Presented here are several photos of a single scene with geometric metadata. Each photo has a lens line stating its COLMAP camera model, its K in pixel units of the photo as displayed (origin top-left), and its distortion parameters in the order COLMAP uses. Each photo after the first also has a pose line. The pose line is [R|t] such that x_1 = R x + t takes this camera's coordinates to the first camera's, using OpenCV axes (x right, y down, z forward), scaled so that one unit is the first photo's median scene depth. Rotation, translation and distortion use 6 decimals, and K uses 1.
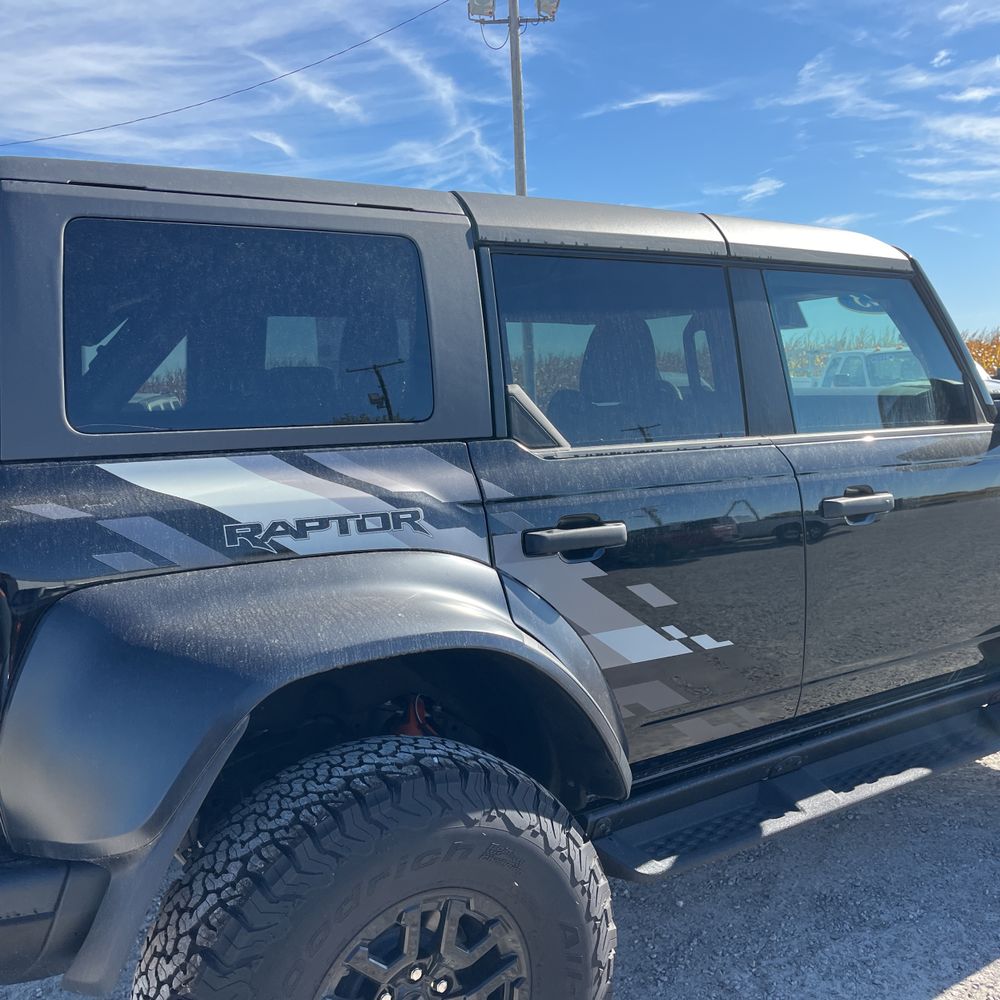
lens RADIAL K [[1025.7, 0, 478.6], [0, 1025.7, 498.8], [0, 0, 1]] dist [0.023656, 0.000000]
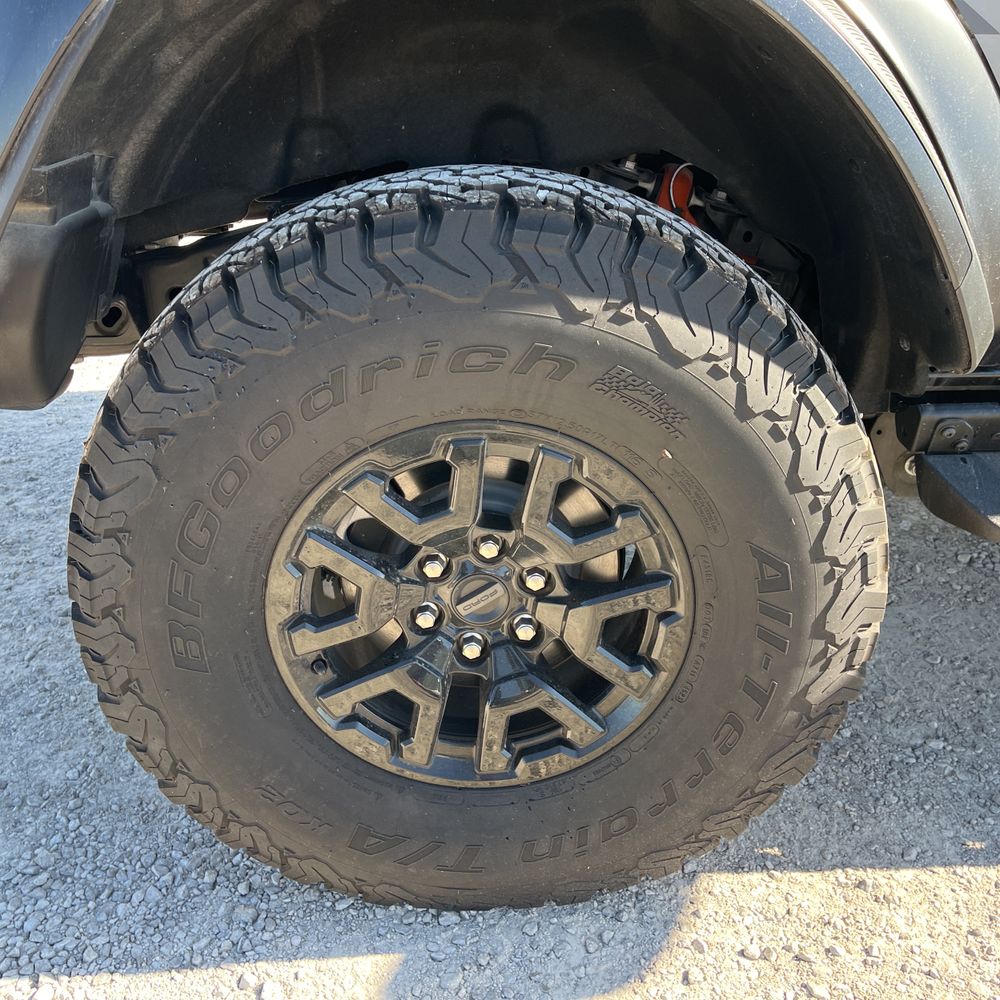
lens RADIAL K [[1025.7, 0, 476.0], [0, 1025.7, 481.3], [0, 0, 1]] dist [0.023656, 0.000000]
pose [[0.842716, 0.242948, -0.480423, 0.208545], [-0.073000, 0.935710, 0.345136, 0.200913], [0.533387, -0.255780, 0.806272, 0.487537]]
